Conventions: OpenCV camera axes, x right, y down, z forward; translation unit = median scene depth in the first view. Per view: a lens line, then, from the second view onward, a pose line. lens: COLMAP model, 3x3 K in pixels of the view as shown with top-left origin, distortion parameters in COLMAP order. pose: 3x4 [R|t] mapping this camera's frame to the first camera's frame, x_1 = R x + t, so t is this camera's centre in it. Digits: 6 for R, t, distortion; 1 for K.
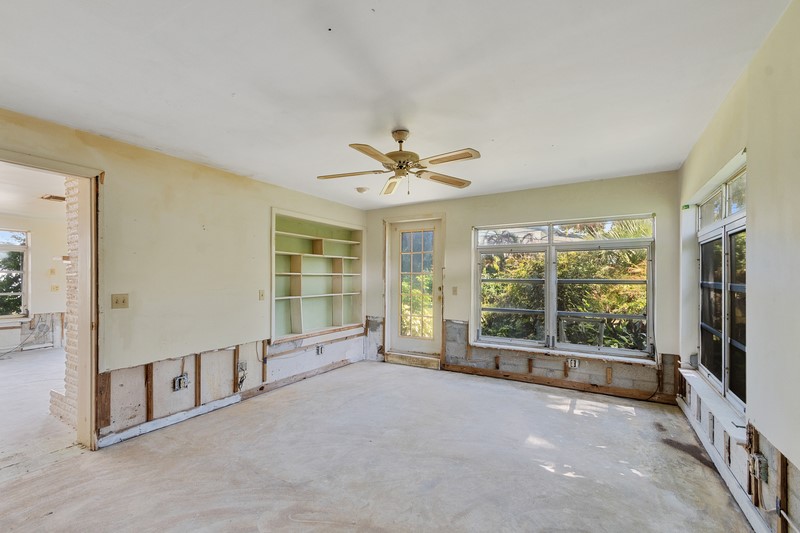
lens RADIAL K [[361.4, 0, 393.1], [0, 361.4, 269.9], [0, 0, 1]] dist [0.007405, -0.001015]
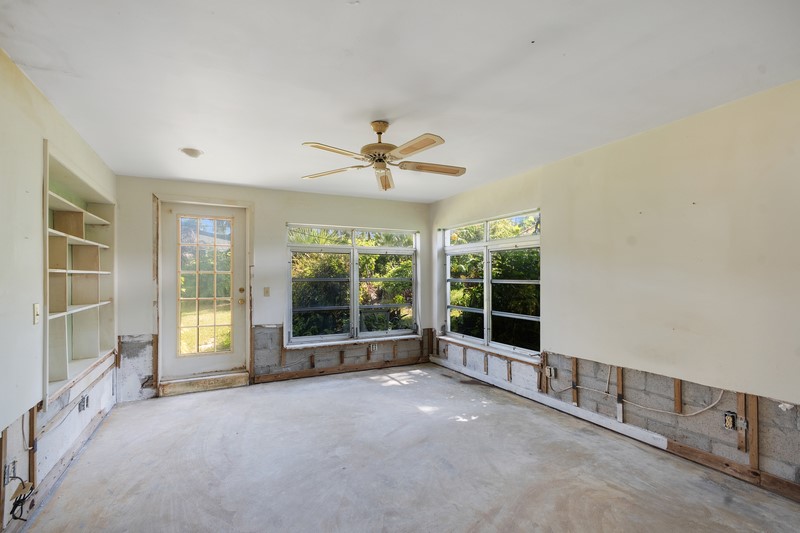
lens RADIAL K [[361.4, 0, 397.0], [0, 361.4, 269.4], [0, 0, 1]] dist [0.007405, -0.001015]
pose [[0.524838, 0.013836, 0.851090, -0.449996], [-0.015375, 0.999859, -0.006773, 0.004072], [-0.851063, -0.009531, 0.524977, 0.275411]]
